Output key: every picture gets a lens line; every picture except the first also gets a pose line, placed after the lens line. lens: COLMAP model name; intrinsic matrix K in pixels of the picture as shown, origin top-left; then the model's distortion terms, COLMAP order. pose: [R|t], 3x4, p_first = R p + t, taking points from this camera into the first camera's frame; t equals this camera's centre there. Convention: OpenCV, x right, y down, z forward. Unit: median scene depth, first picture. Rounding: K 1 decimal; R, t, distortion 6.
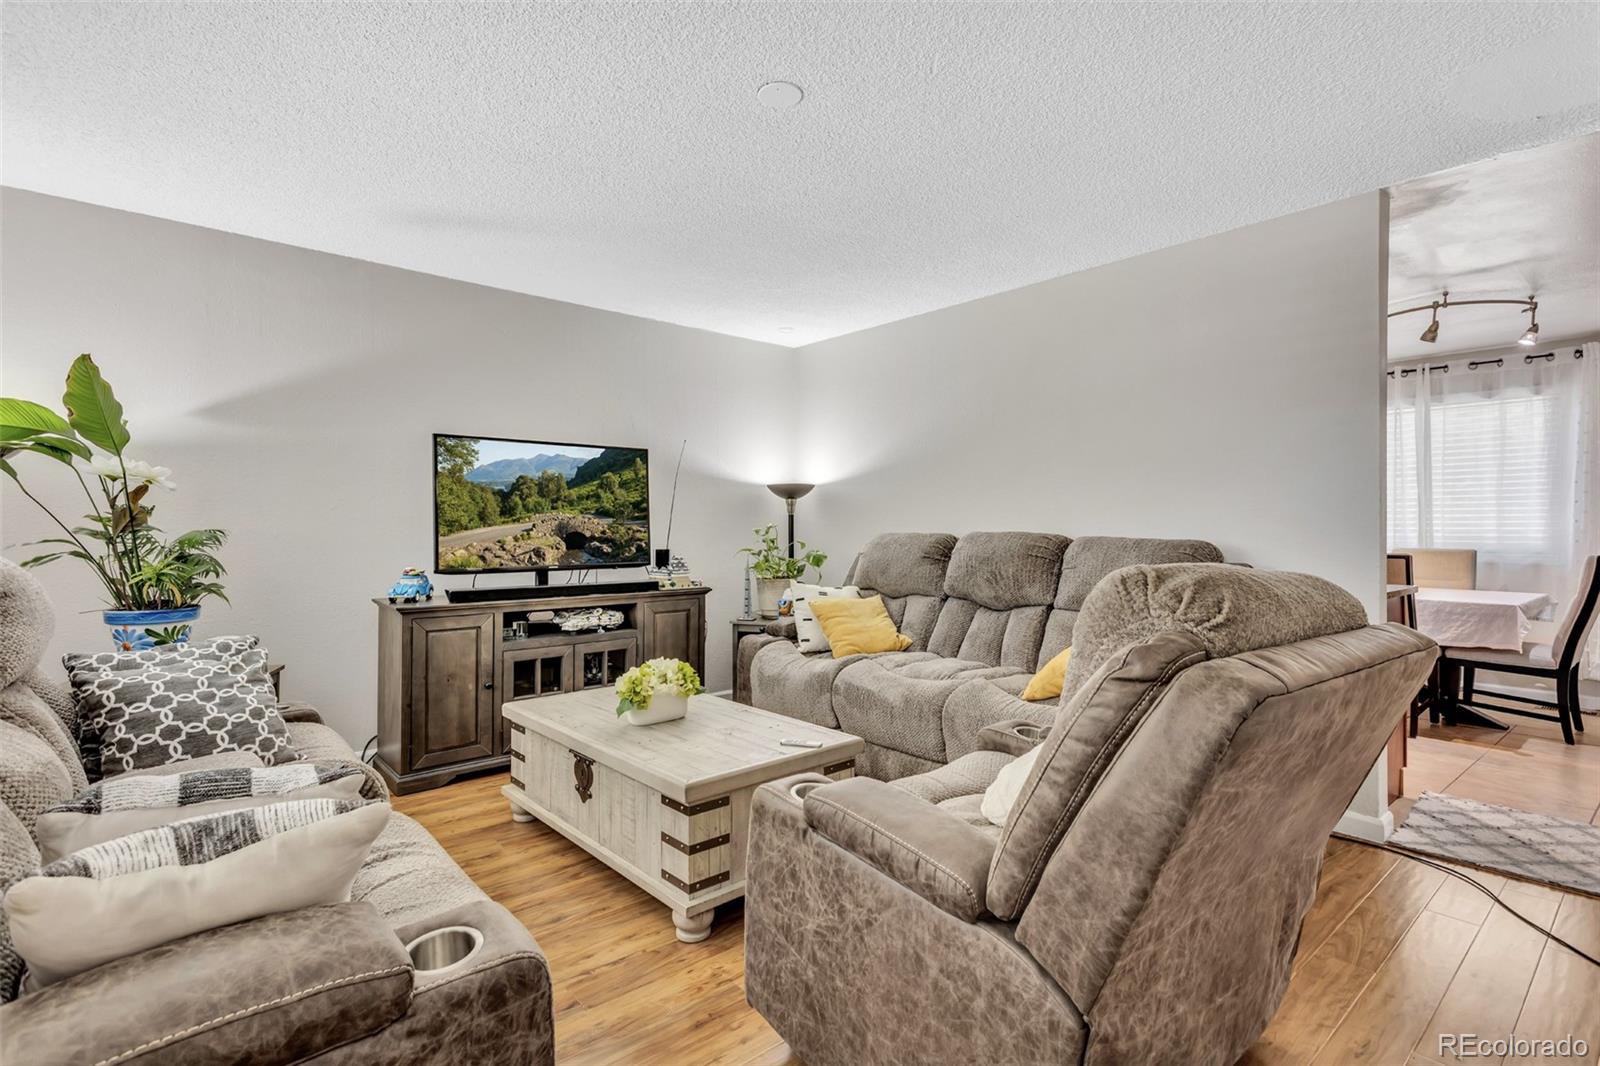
lens RADIAL K [[787.2, 0, 790.9], [0, 787.2, 529.5], [0, 0, 1]] dist [0.003406, -0.000225]
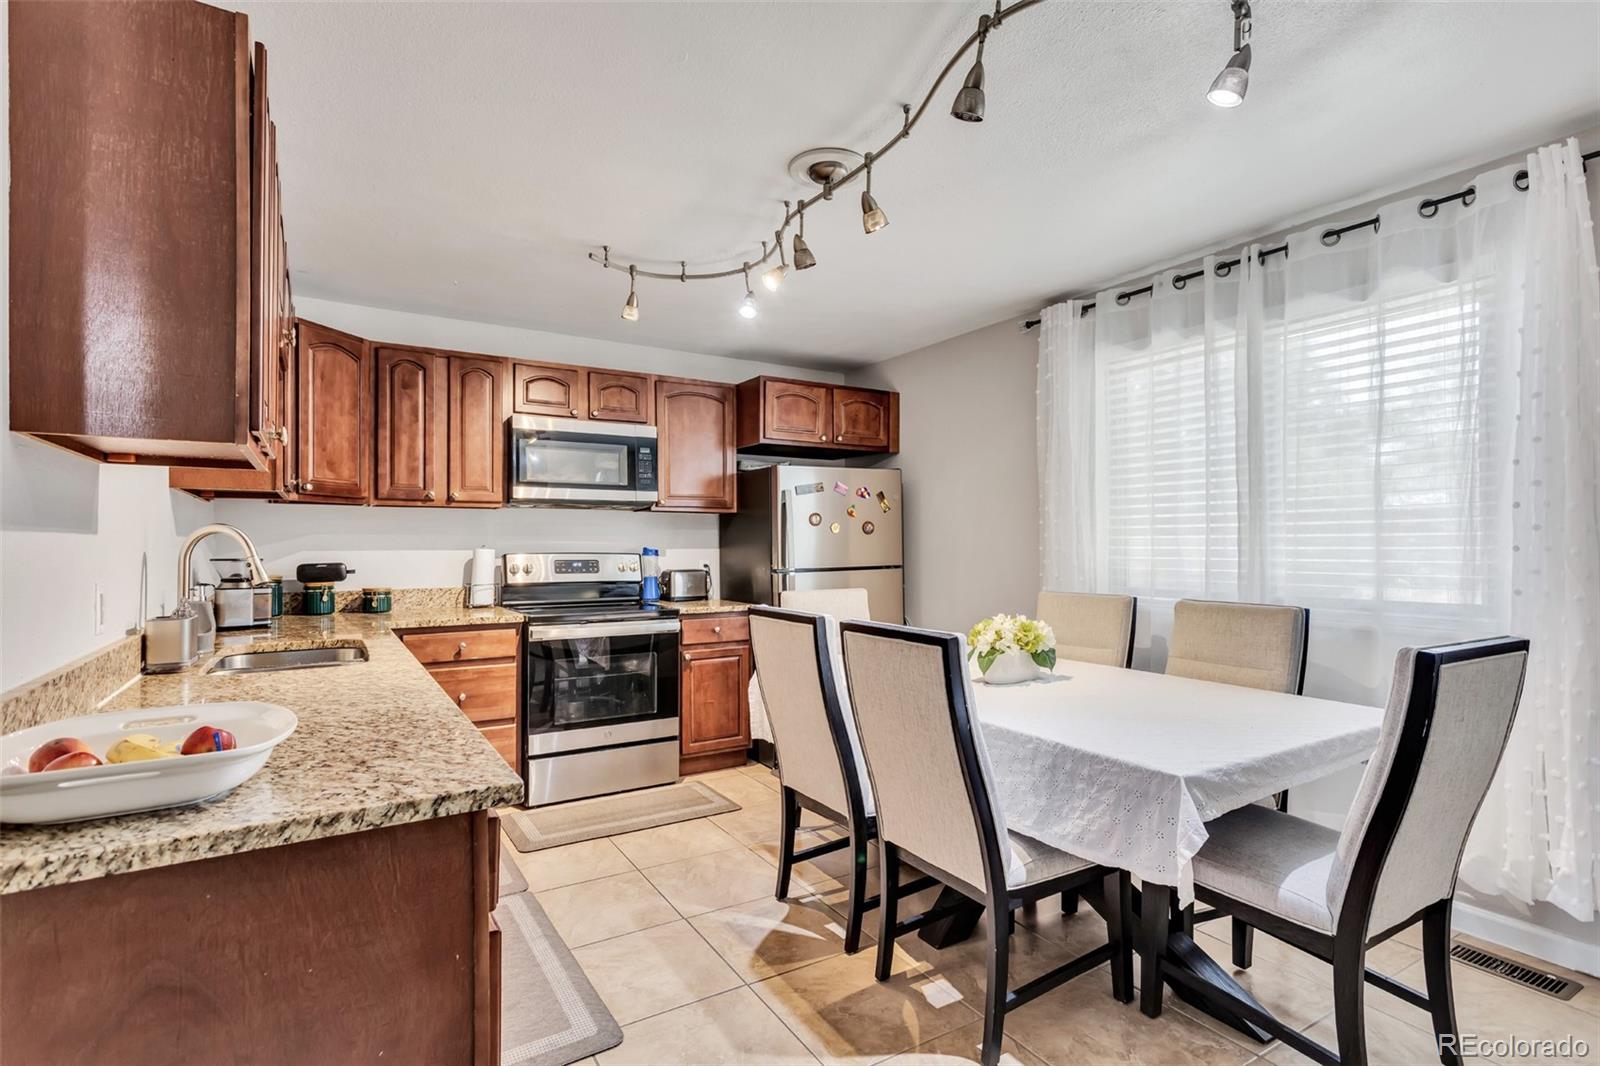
lens RADIAL K [[768.0, 0, 831.3], [0, 768.0, 548.7], [0, 0, 1]] dist [-0.000302, -0.000524]
pose [[0.987551, -0.010233, -0.156967, 0.651892], [0.010193, 0.999947, -0.001060, -0.012398], [0.156969, -0.000553, 0.987603, 0.485539]]
